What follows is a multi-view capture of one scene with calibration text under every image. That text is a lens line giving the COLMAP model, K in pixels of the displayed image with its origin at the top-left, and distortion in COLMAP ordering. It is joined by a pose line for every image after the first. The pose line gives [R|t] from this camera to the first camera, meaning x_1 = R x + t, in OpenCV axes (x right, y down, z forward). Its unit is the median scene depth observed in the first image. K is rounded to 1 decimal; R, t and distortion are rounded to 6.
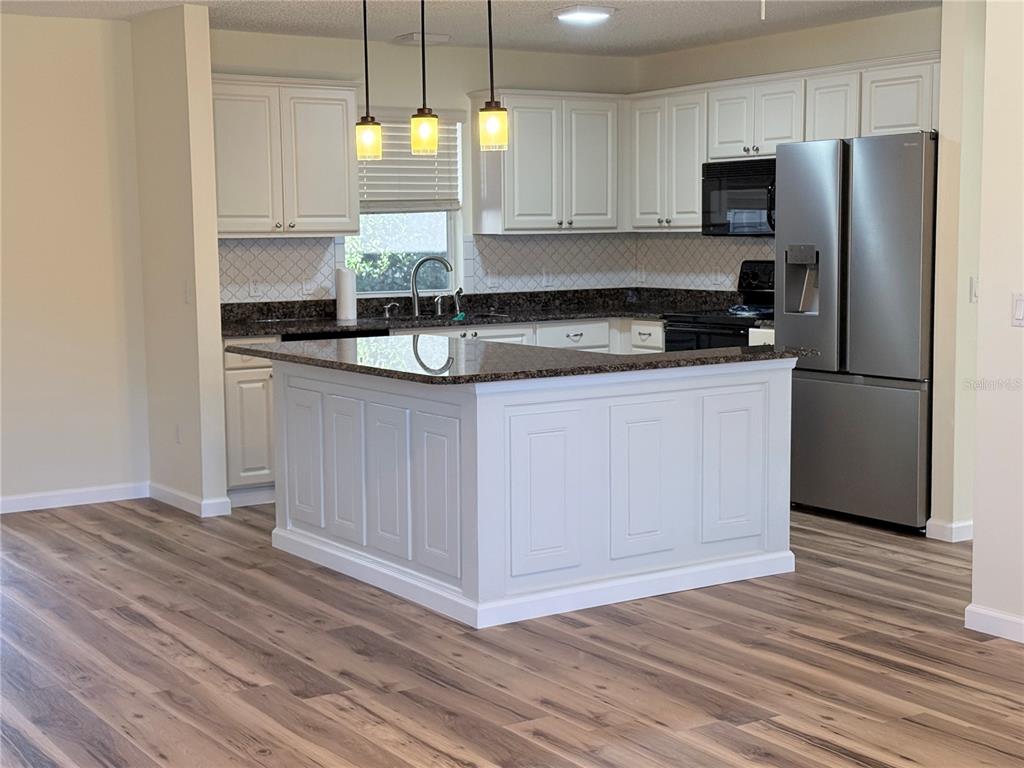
lens RADIAL K [[1512.6, 0, 505.0], [0, 1512.6, 393.6], [0, 0, 1]] dist [0.268798, 0.000000]
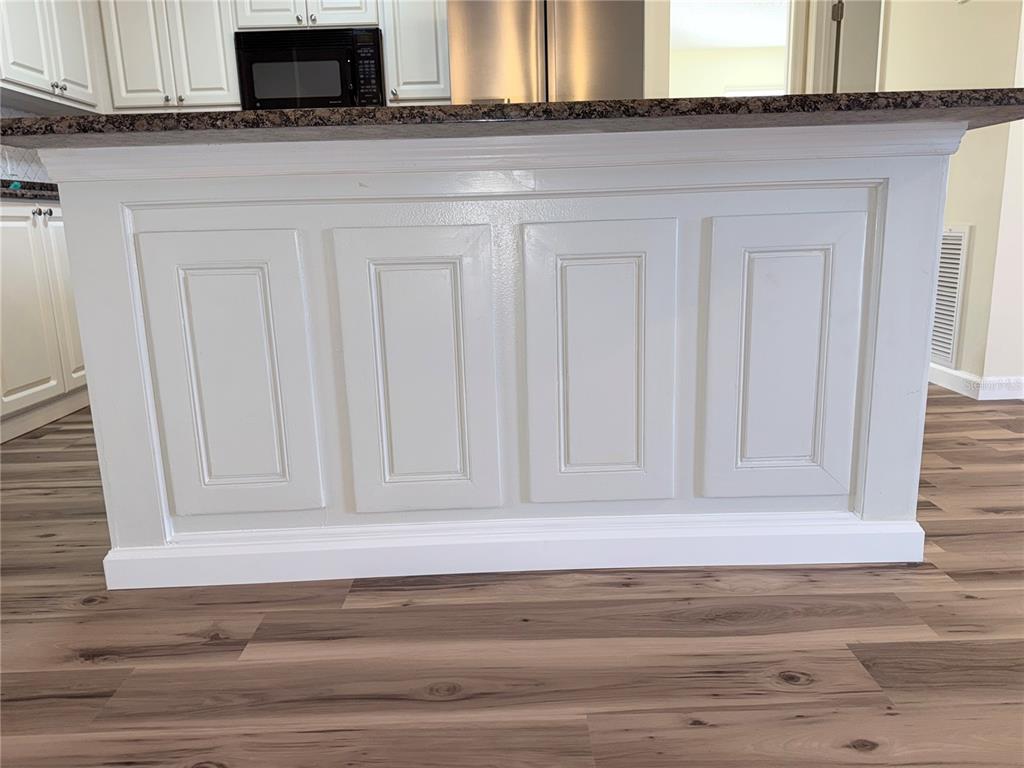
lens RADIAL K [[778.7, 0, 506.1], [0, 778.7, 413.8], [0, 0, 1]] dist [0.003907, -0.006289]
pose [[0.539105, -0.198357, 0.818547, -0.297351], [0.117142, 0.980084, 0.160351, 0.027024], [-0.834052, 0.009440, 0.551605, 0.844236]]
